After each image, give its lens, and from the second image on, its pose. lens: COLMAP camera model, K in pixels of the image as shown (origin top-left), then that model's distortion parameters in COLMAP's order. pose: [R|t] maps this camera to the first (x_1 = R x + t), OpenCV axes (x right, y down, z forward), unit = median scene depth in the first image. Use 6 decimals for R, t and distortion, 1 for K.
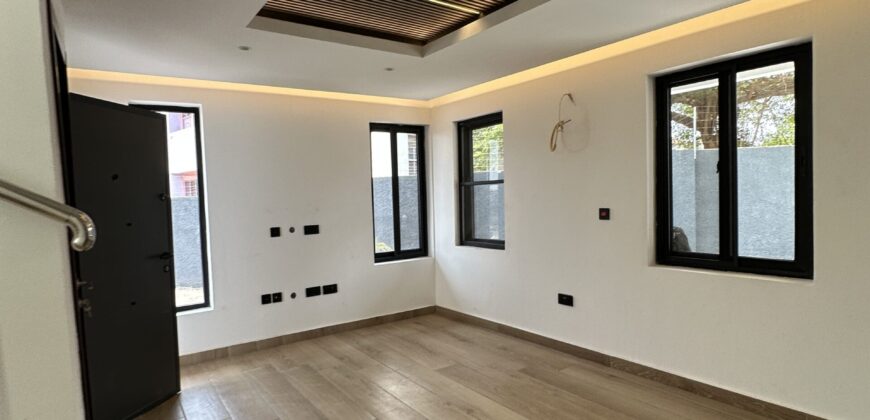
lens RADIAL K [[464.6, 0, 439.1], [0, 464.6, 211.7], [0, 0, 1]] dist [-0.001328, -0.000419]
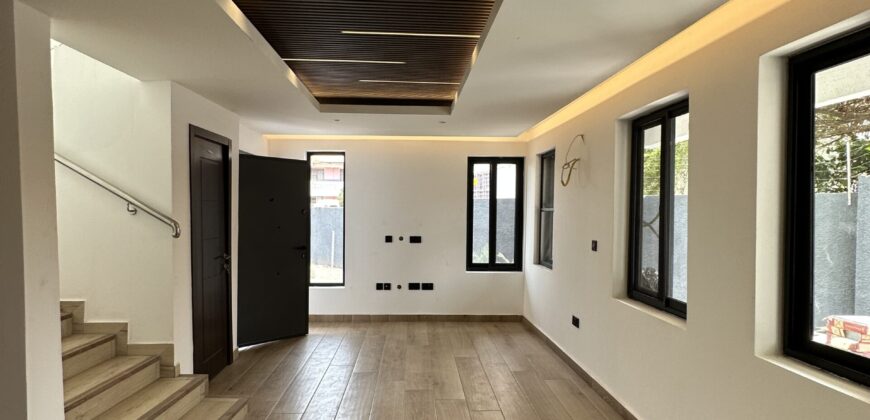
lens RADIAL K [[464.6, 0, 435.0], [0, 464.6, 209.2], [0, 0, 1]] dist [-0.001328, -0.000419]
pose [[0.840863, 0.042941, -0.539541, 0.478661], [-0.058865, 0.998190, -0.012295, -0.034287], [0.538037, 0.042099, 0.841869, -0.090558]]
